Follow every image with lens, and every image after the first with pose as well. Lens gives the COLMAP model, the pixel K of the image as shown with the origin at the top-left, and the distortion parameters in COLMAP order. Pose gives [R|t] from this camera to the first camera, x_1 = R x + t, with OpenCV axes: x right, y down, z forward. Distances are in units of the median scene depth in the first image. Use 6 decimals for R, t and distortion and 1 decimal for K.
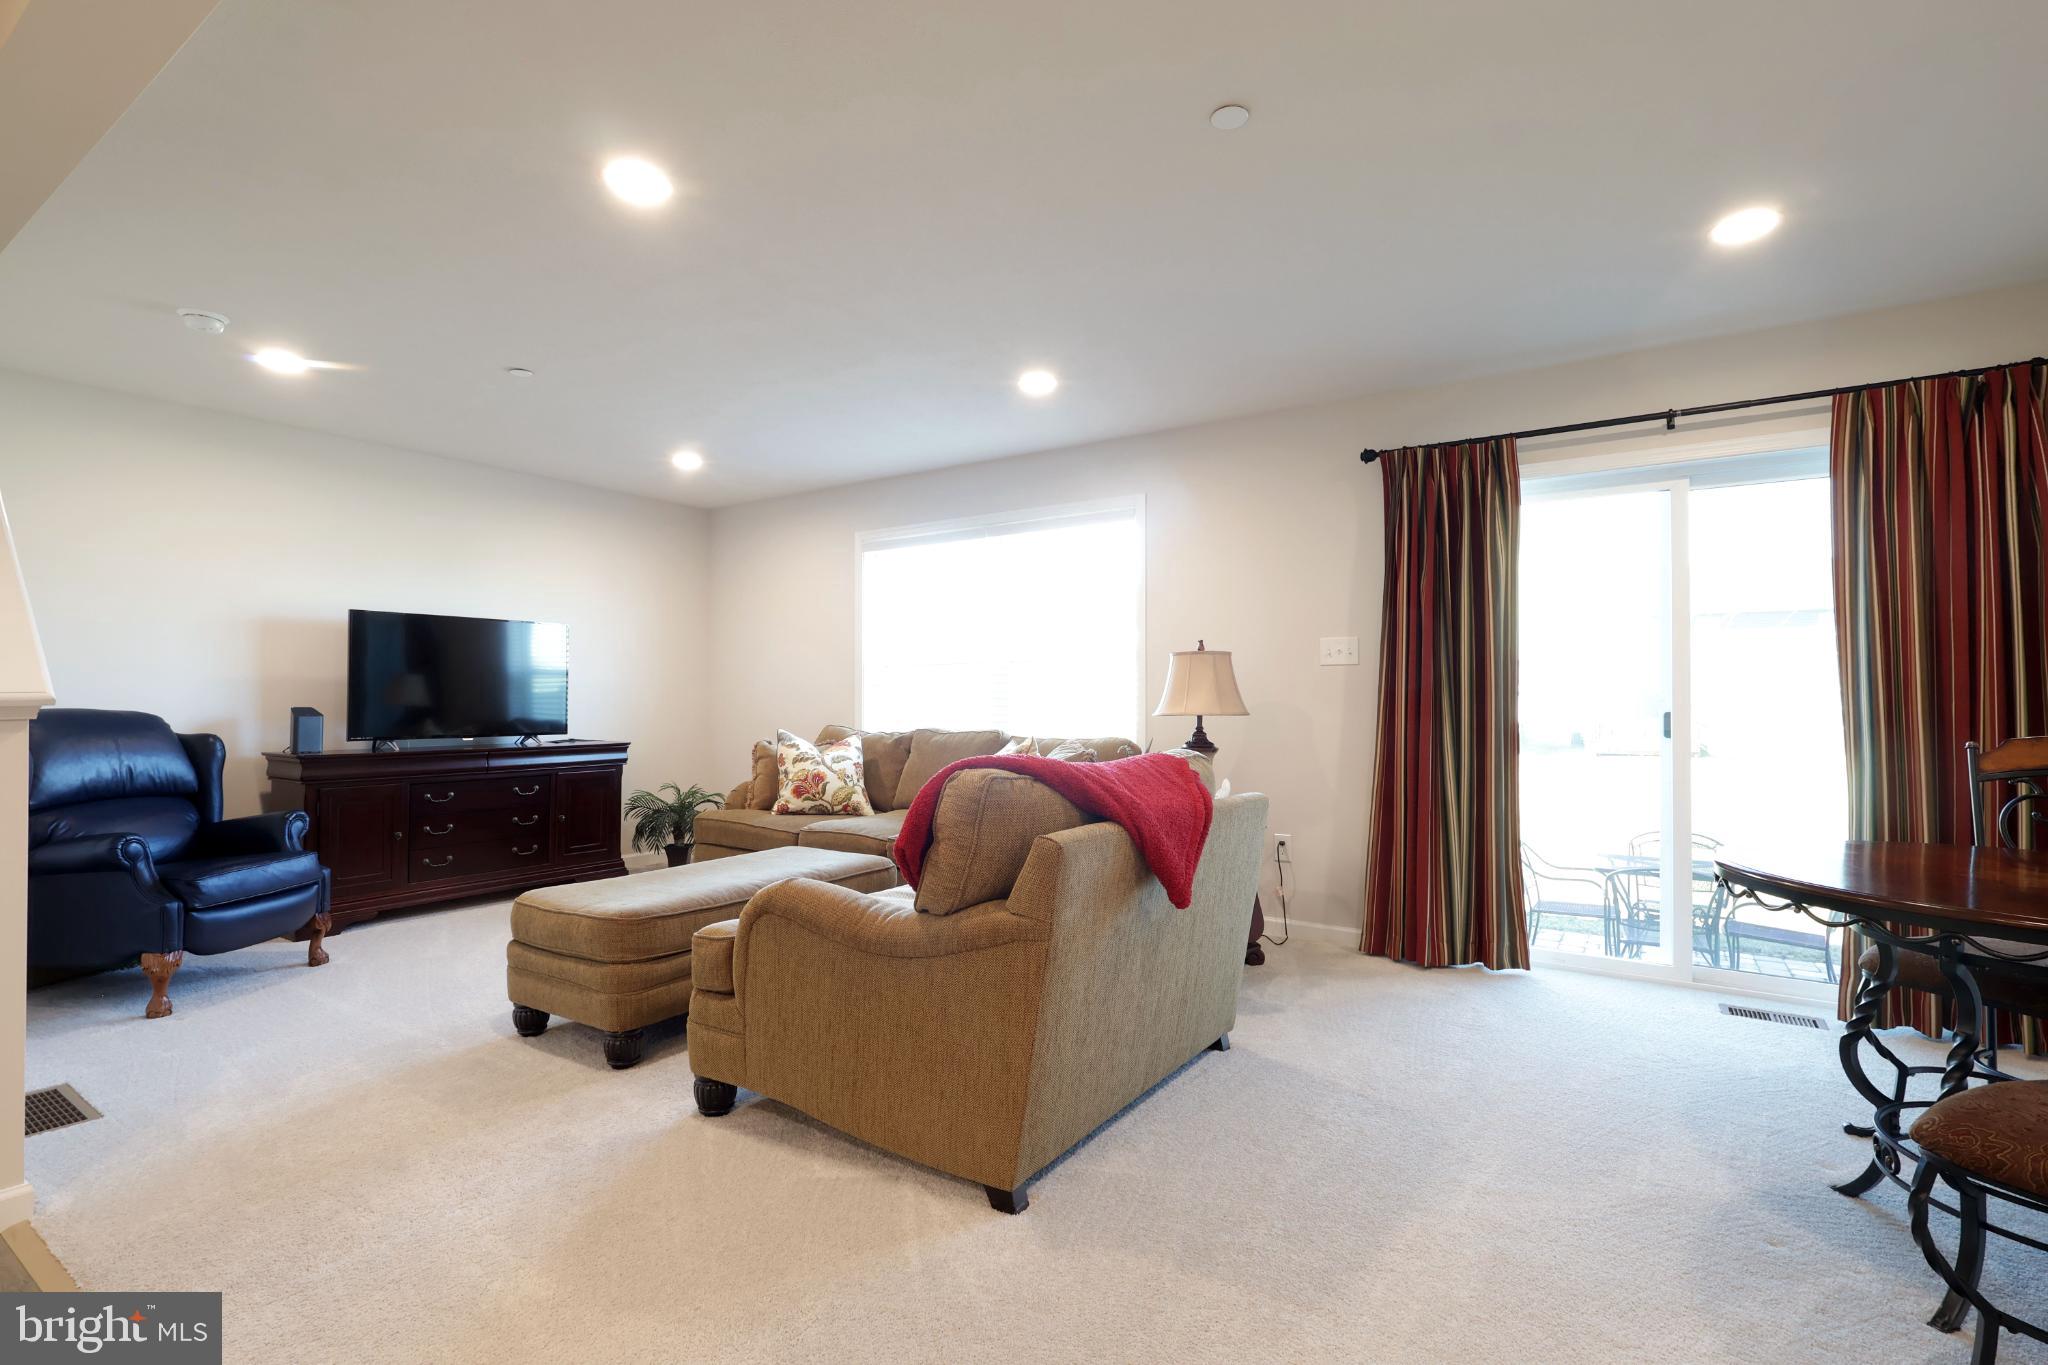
lens RADIAL K [[958.8, 0, 1019.2], [0, 958.8, 681.7], [0, 0, 1]] dist [0.002175, 0.000351]
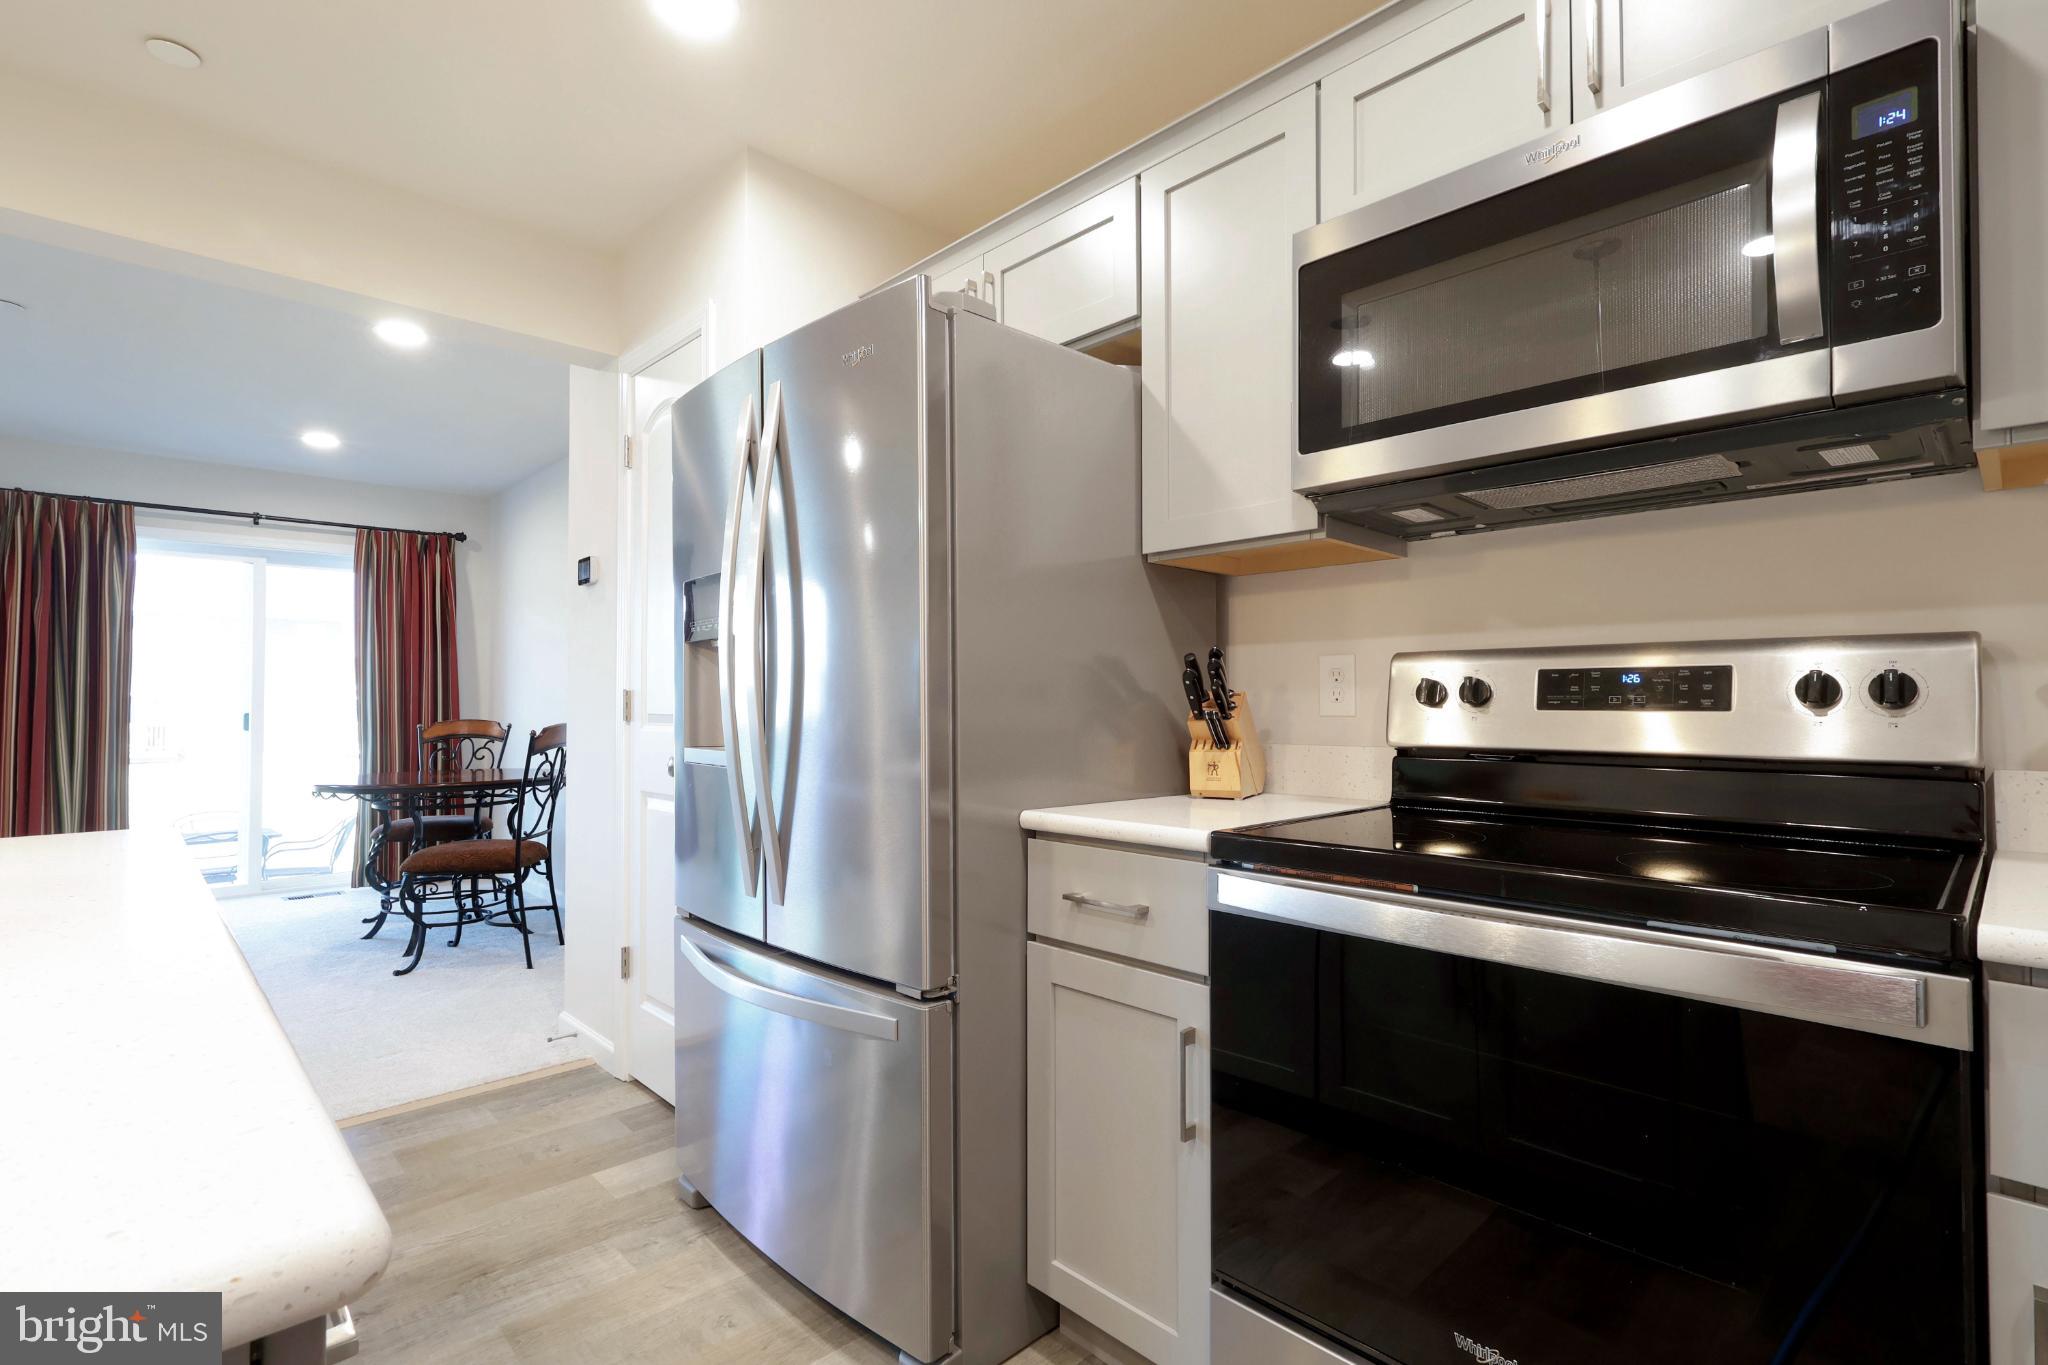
lens RADIAL K [[958.8, 0, 1019.2], [0, 958.8, 681.7], [0, 0, 1]] dist [0.002175, 0.000351]
pose [[0.223062, 0.016351, 0.974667, -0.479395], [-0.015906, 0.999787, -0.013132, -0.014486], [-0.974675, -0.012574, 0.223274, -0.467064]]
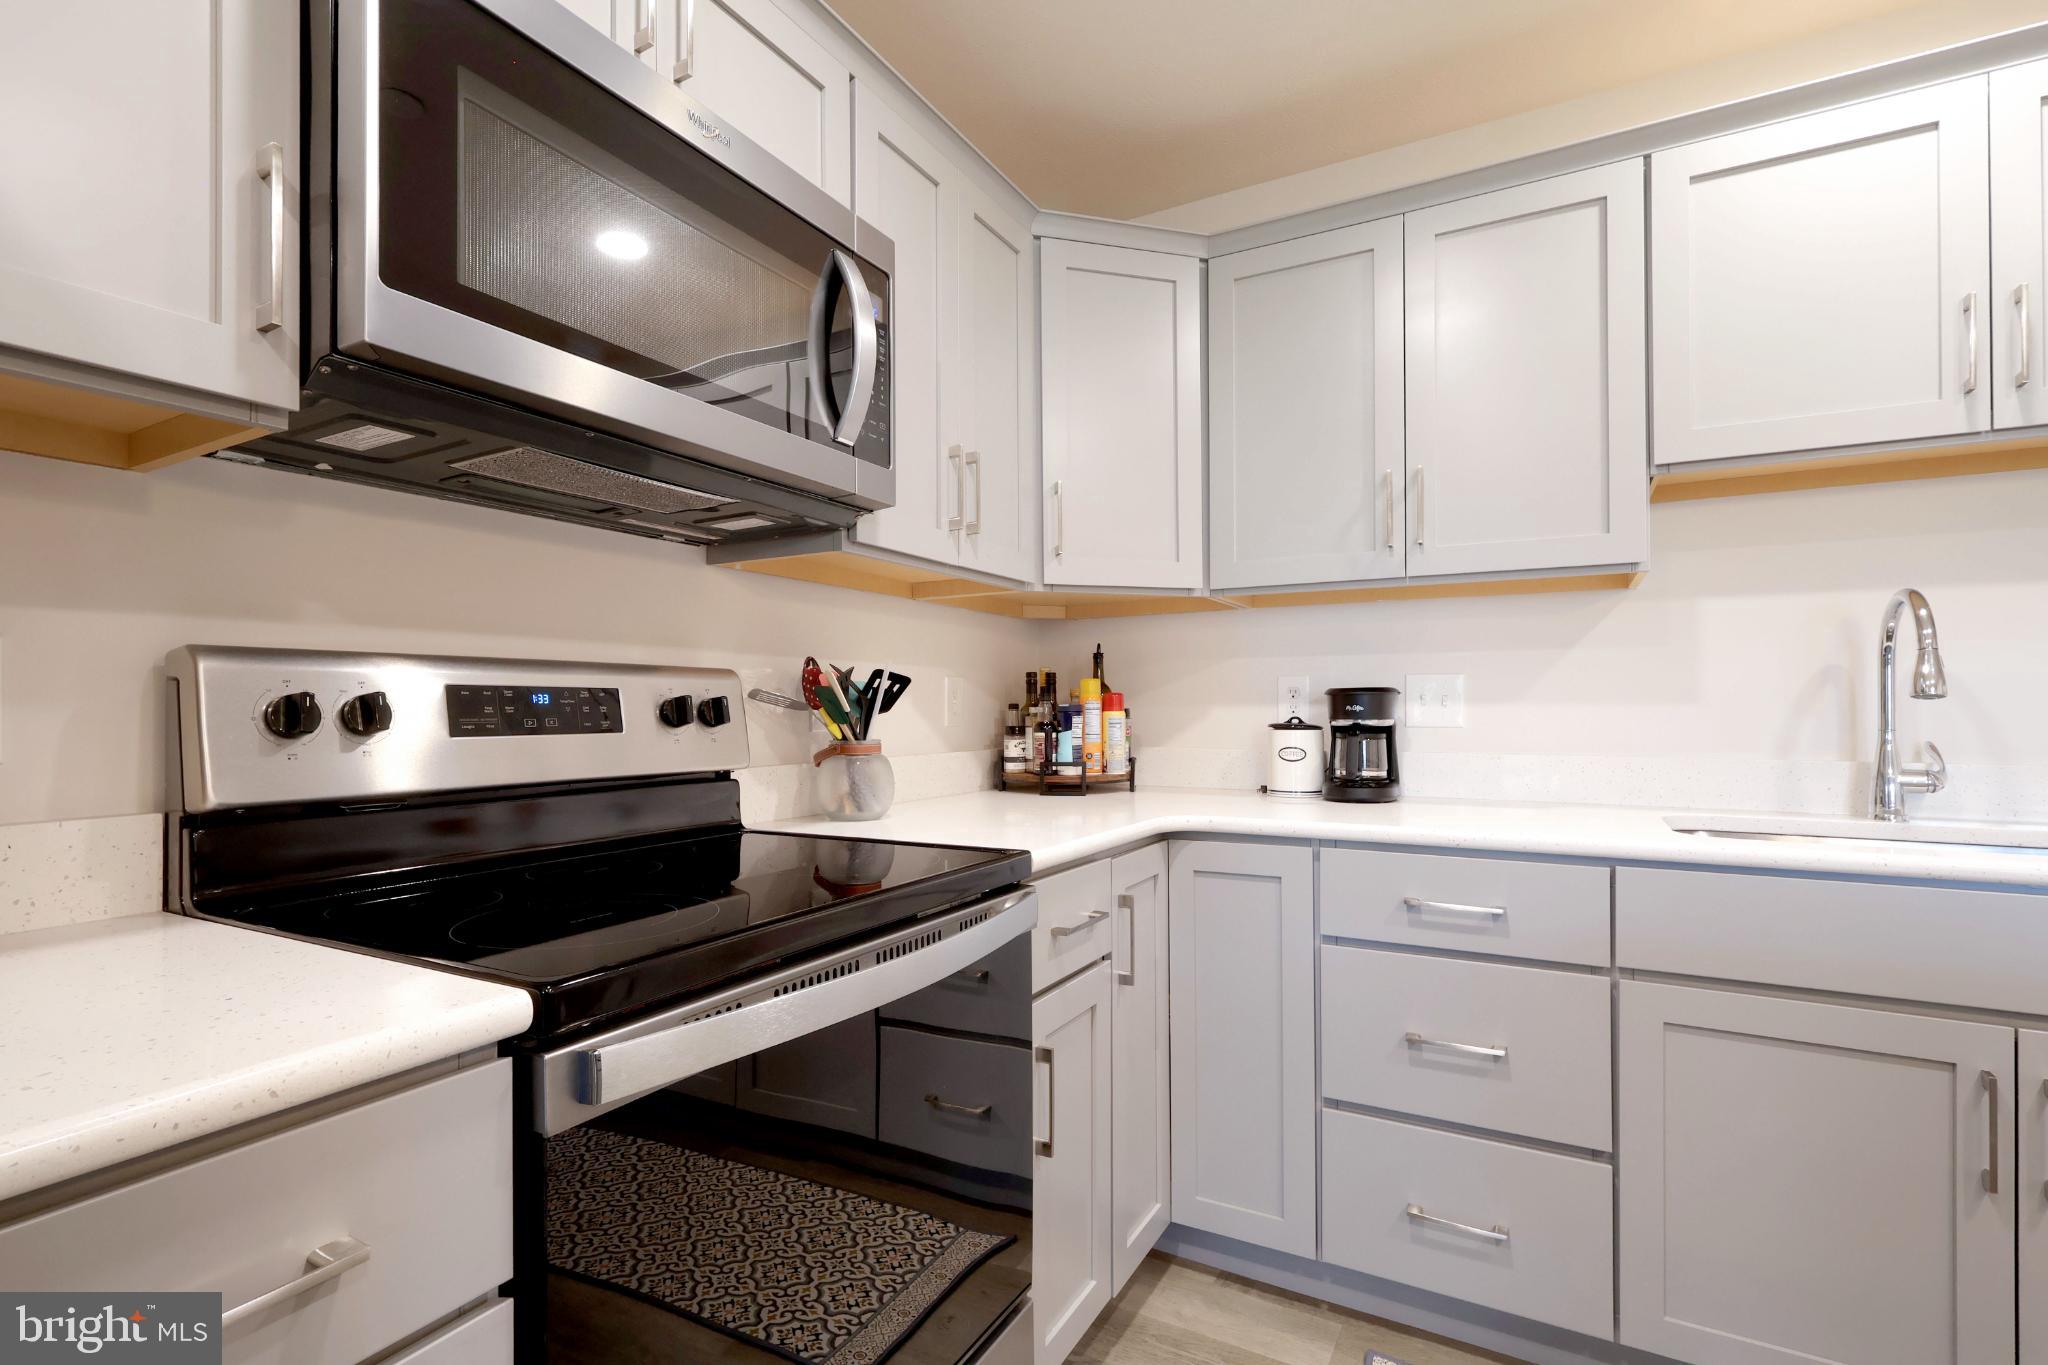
lens RADIAL K [[958.8, 0, 1020.3], [0, 958.8, 696.7], [0, 0, 1]] dist [-0.000521, 0.001107]
pose [[-0.996958, -0.004692, -0.077798, -0.200851], [-0.002683, 0.999661, -0.025915, -0.016999], [0.077893, -0.025627, -0.996632, -0.268990]]
